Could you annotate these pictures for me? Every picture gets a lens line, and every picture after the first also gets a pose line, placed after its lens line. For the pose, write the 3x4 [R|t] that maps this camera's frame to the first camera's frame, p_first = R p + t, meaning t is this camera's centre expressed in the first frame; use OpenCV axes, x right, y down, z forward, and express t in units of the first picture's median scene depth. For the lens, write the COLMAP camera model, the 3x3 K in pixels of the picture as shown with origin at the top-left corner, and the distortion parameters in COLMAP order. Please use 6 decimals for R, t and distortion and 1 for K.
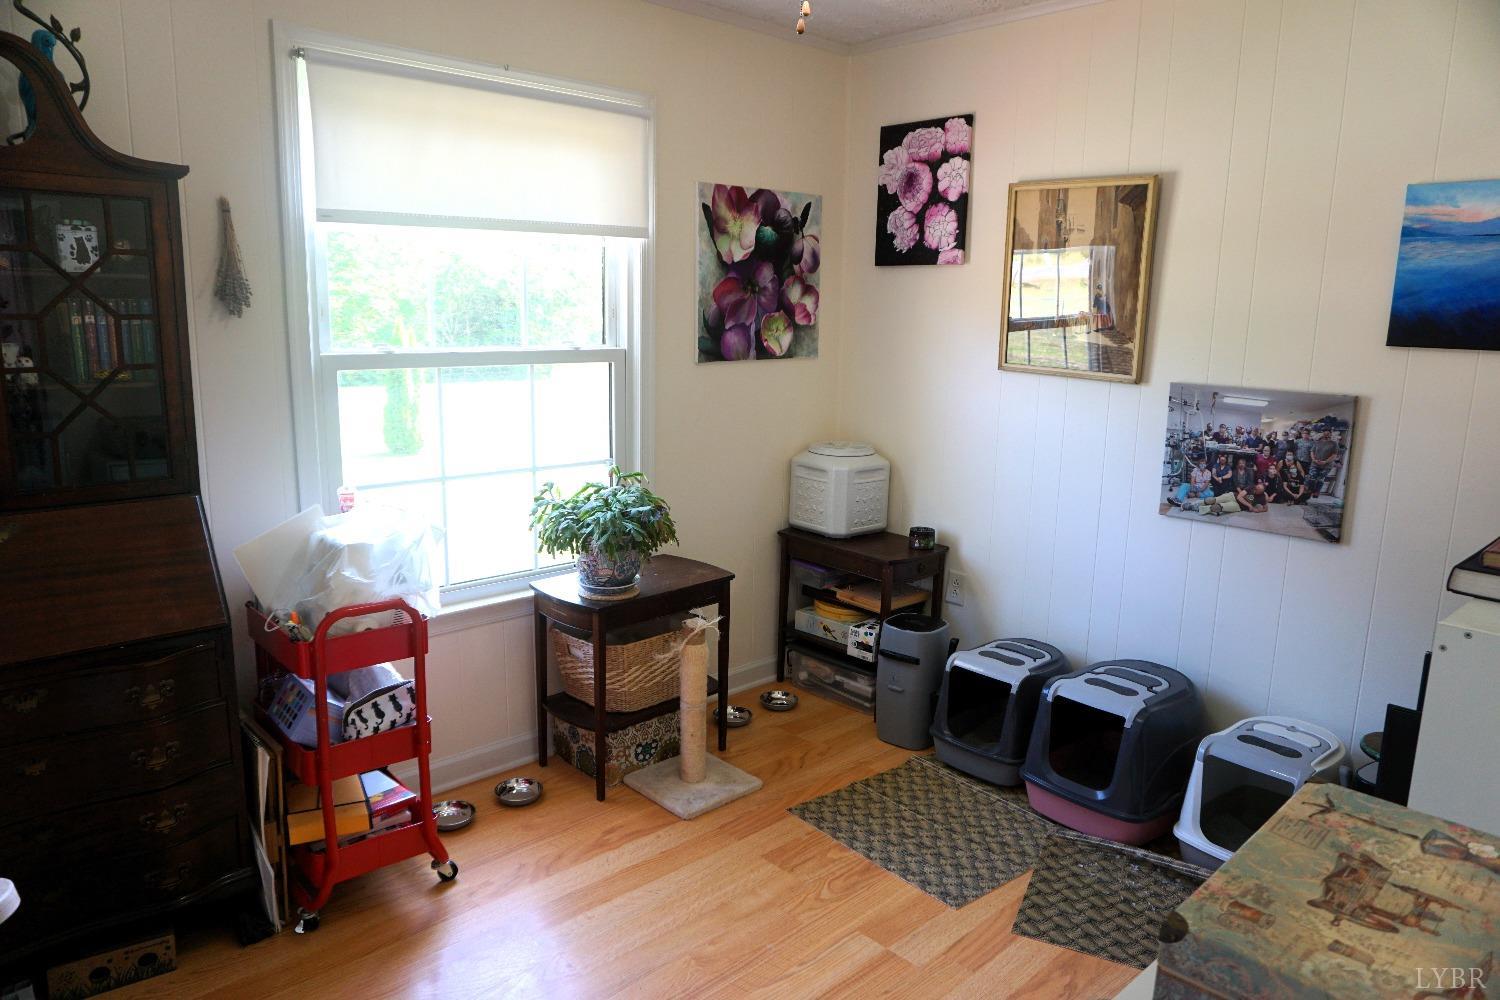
lens RADIAL K [[1011.9, 0, 750.0], [0, 1011.9, 500.0], [0, 0, 1]] dist [-0.043956, 0.041368]
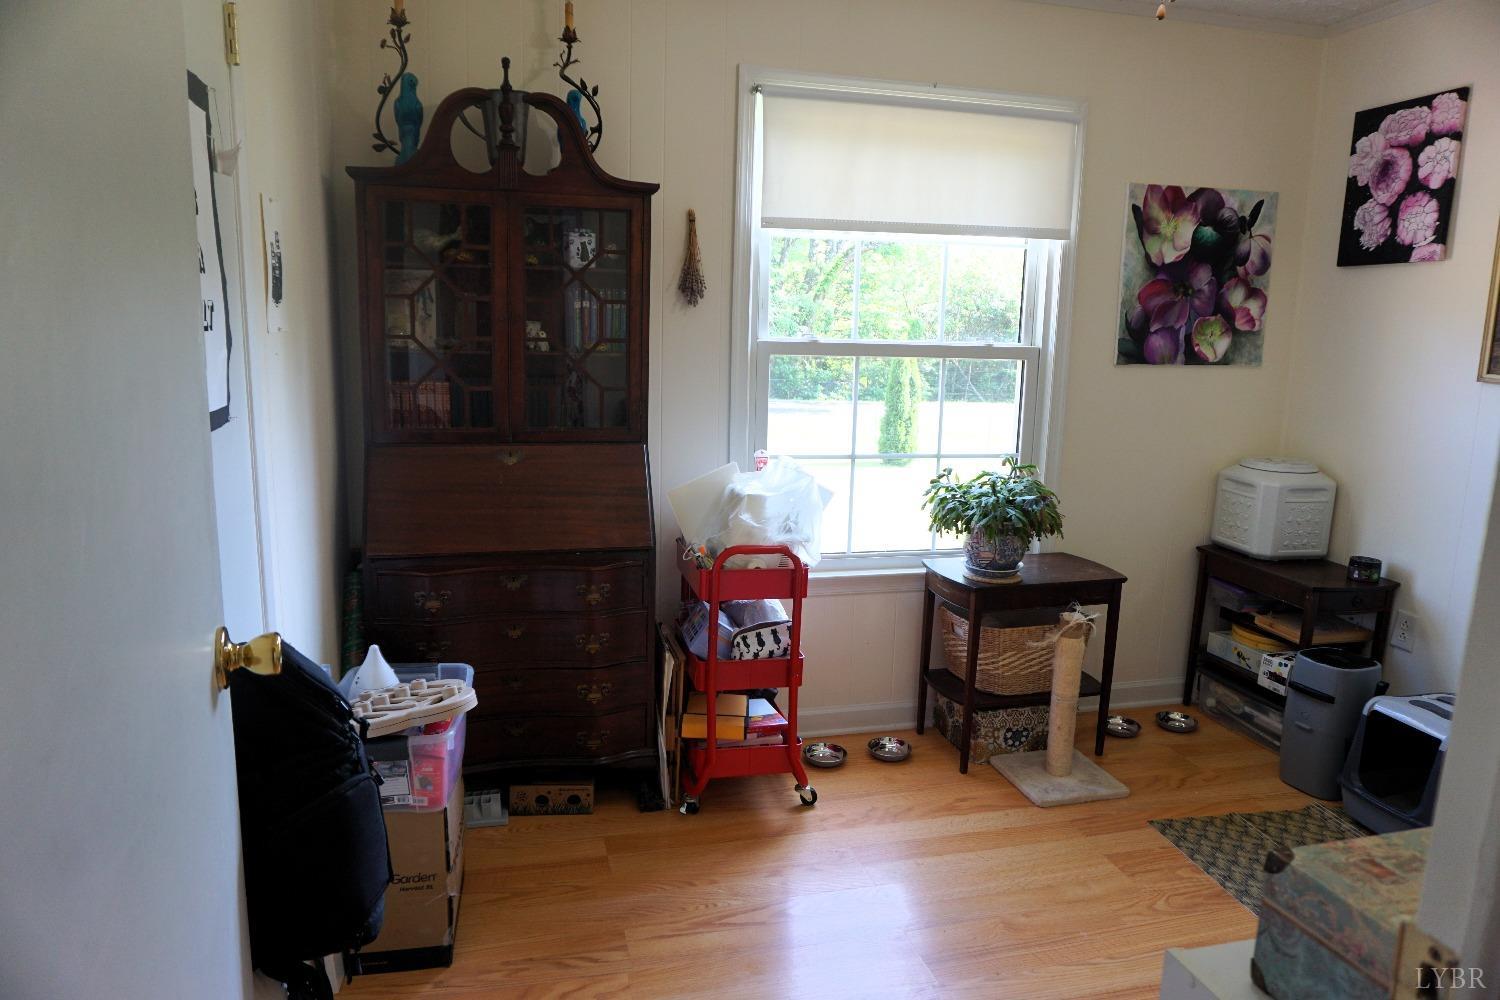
lens RADIAL K [[1011.9, 0, 750.0], [0, 1011.9, 500.0], [0, 0, 1]] dist [-0.043956, 0.041368]
pose [[0.879475, 0.088488, -0.467646, 0.117361], [-0.100568, 0.994930, -0.000873, 0.037507], [0.465198, 0.047798, 0.883915, -0.040763]]
